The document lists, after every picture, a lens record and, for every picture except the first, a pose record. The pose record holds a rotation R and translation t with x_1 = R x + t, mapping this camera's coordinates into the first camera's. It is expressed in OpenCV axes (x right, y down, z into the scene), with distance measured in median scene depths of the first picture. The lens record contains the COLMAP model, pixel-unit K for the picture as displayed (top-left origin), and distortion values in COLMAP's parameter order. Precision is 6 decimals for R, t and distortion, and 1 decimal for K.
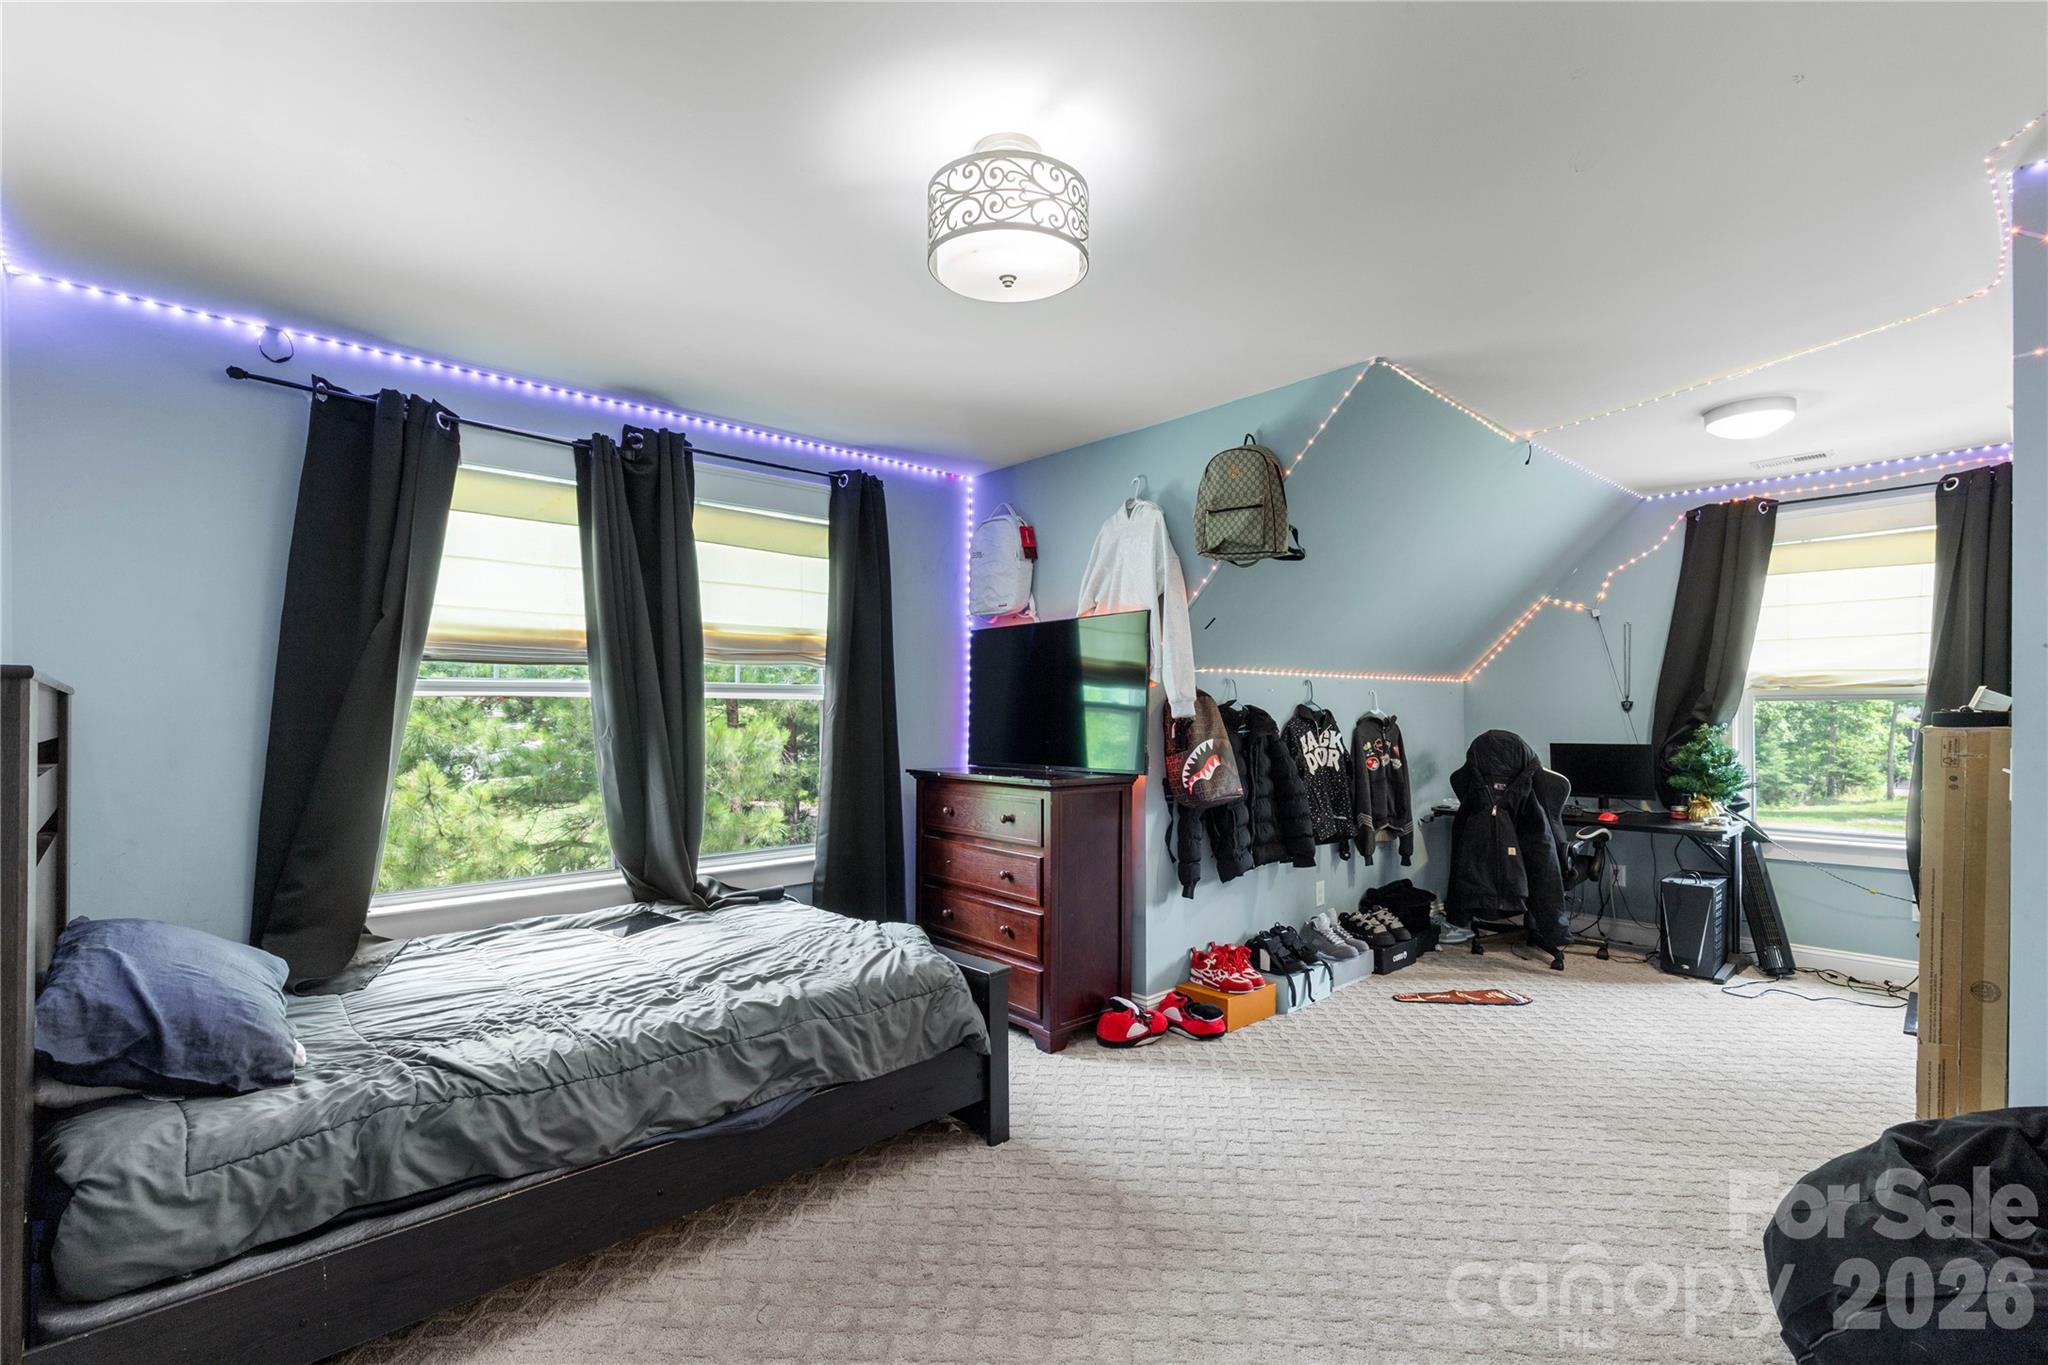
lens RADIAL K [[933.1, 0, 1015.2], [0, 933.1, 736.3], [0, 0, 1]] dist [0.008600, 0.000736]
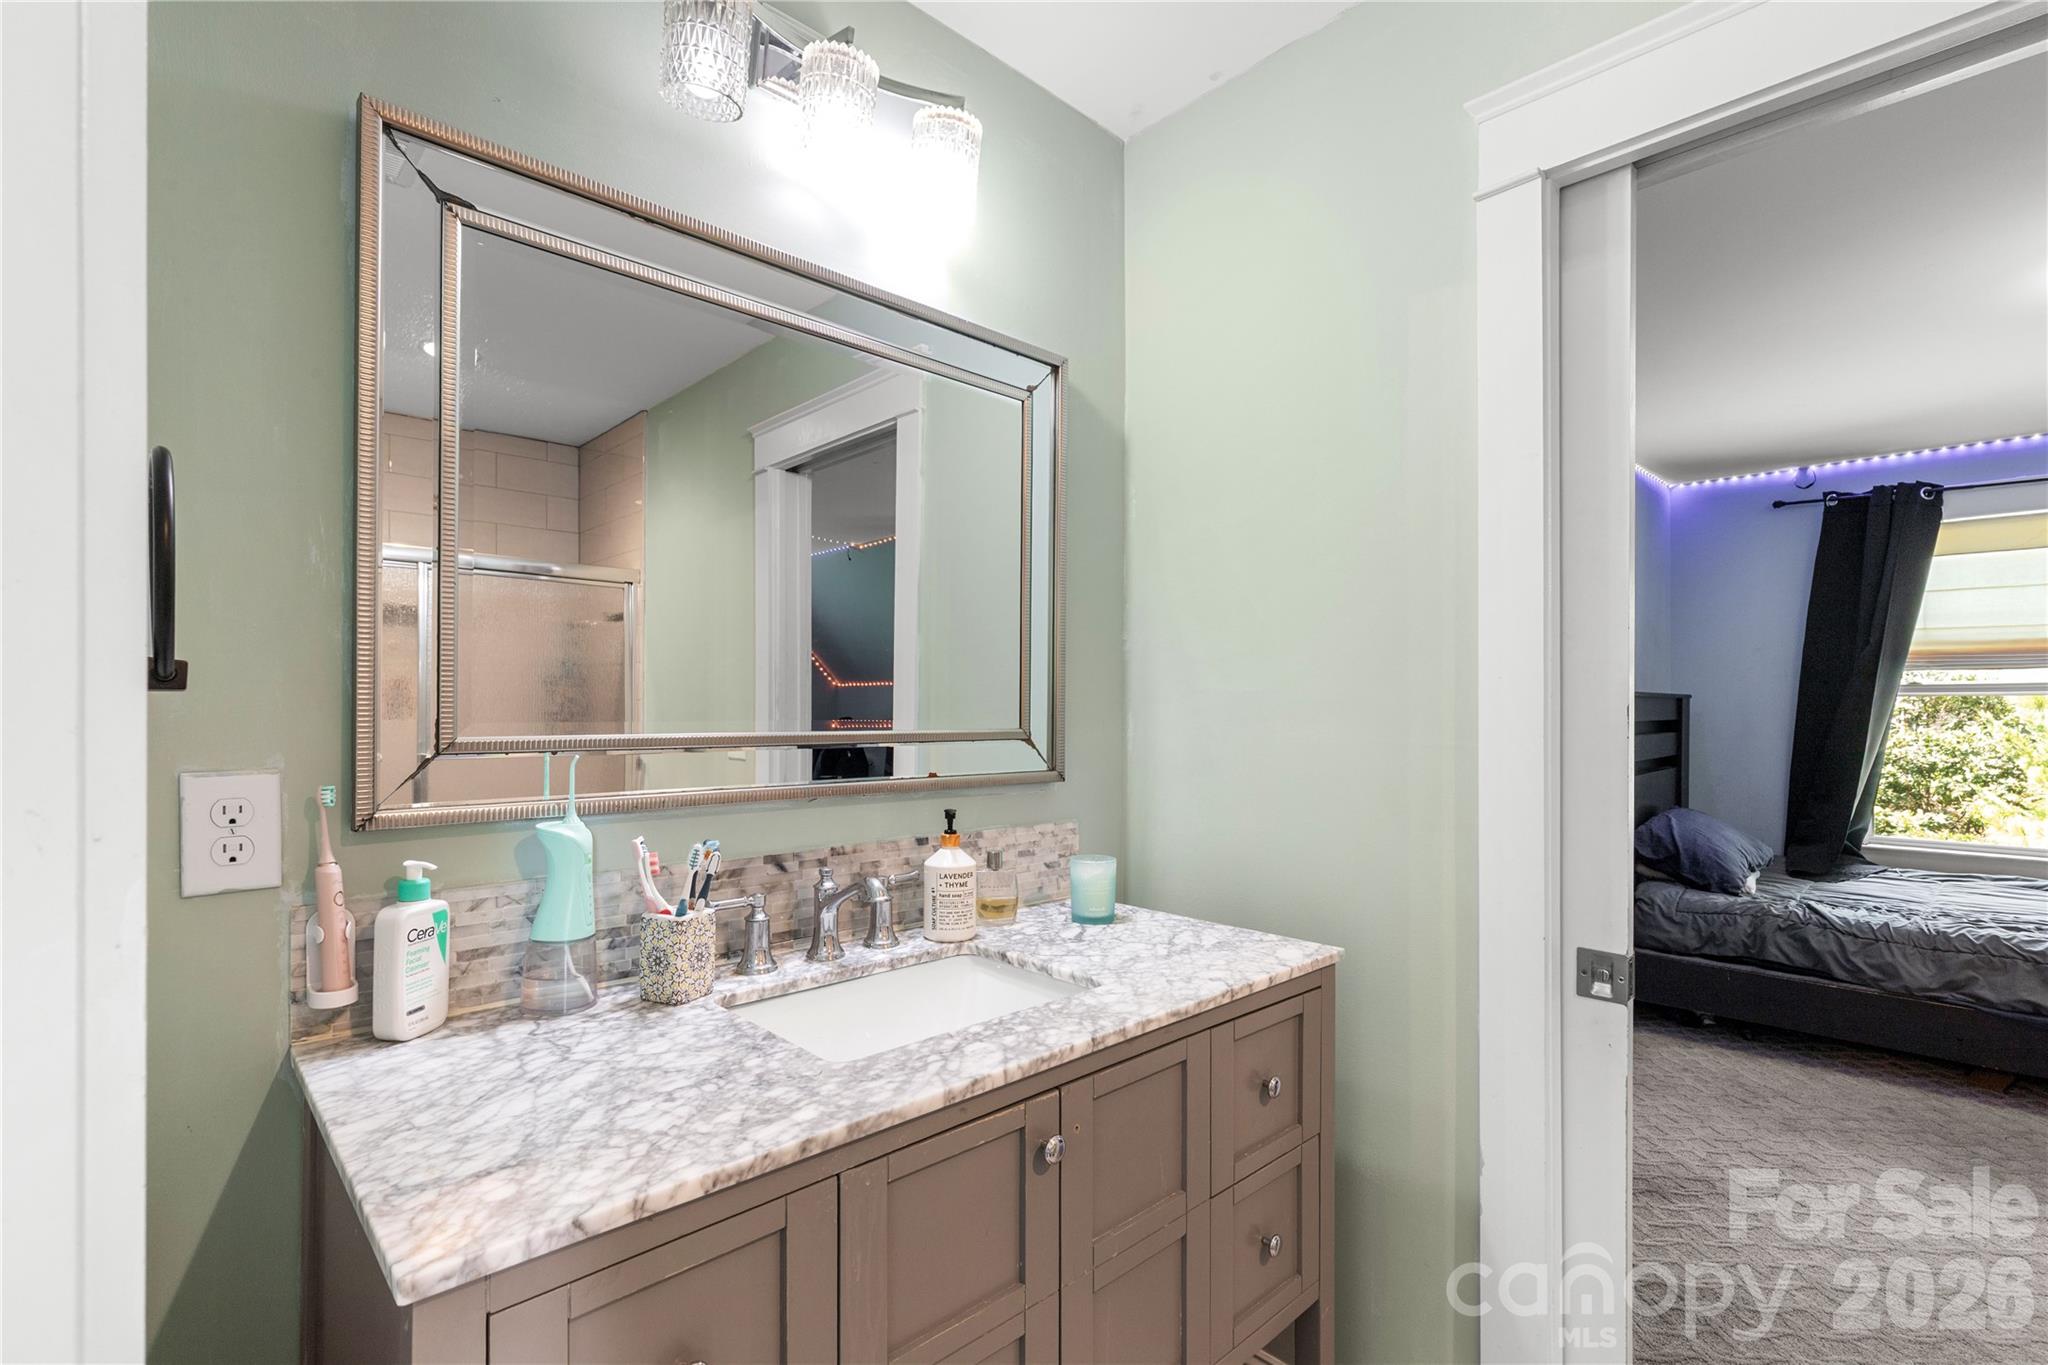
lens RADIAL K [[933.1, 0, 1022.5], [0, 933.1, 694.2], [0, 0, 1]] dist [0.008600, 0.000736]
pose [[0.047198, -0.001318, -0.998885, 1.085595], [-0.024132, 0.999706, -0.002460, -0.014381], [0.998594, 0.024221, 0.047152, -0.580619]]
